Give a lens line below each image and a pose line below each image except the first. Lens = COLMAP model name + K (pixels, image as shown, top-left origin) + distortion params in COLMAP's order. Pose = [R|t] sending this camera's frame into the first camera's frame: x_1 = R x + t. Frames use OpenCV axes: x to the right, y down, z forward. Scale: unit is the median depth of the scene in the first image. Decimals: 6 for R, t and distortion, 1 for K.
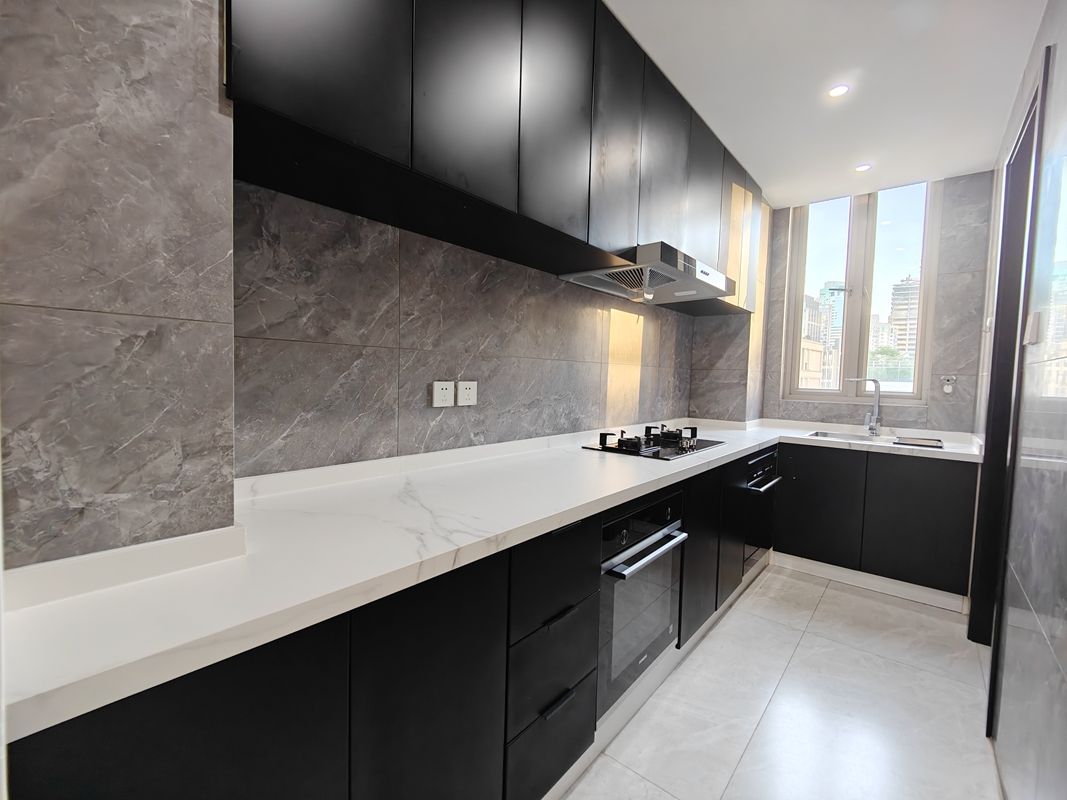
lens RADIAL K [[467.4, 0, 533.9], [0, 467.4, 400.5], [0, 0, 1]] dist [0.002109, -0.002001]
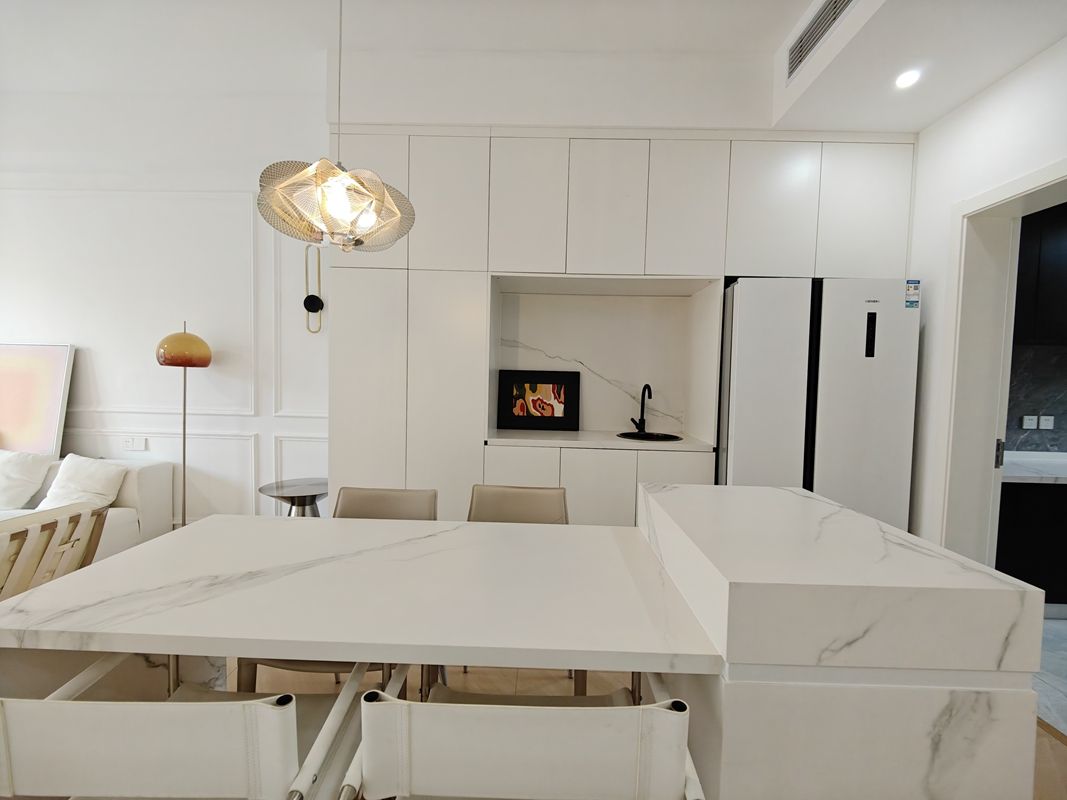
lens RADIAL K [[467.4, 0, 533.3], [0, 467.4, 397.4], [0, 0, 1]] dist [0.002109, -0.002001]
pose [[0.628034, 0.028974, -0.777647, 0.016746], [-0.052592, 0.998602, -0.005267, 0.001985], [0.776407, 0.044206, 0.628680, -1.768521]]
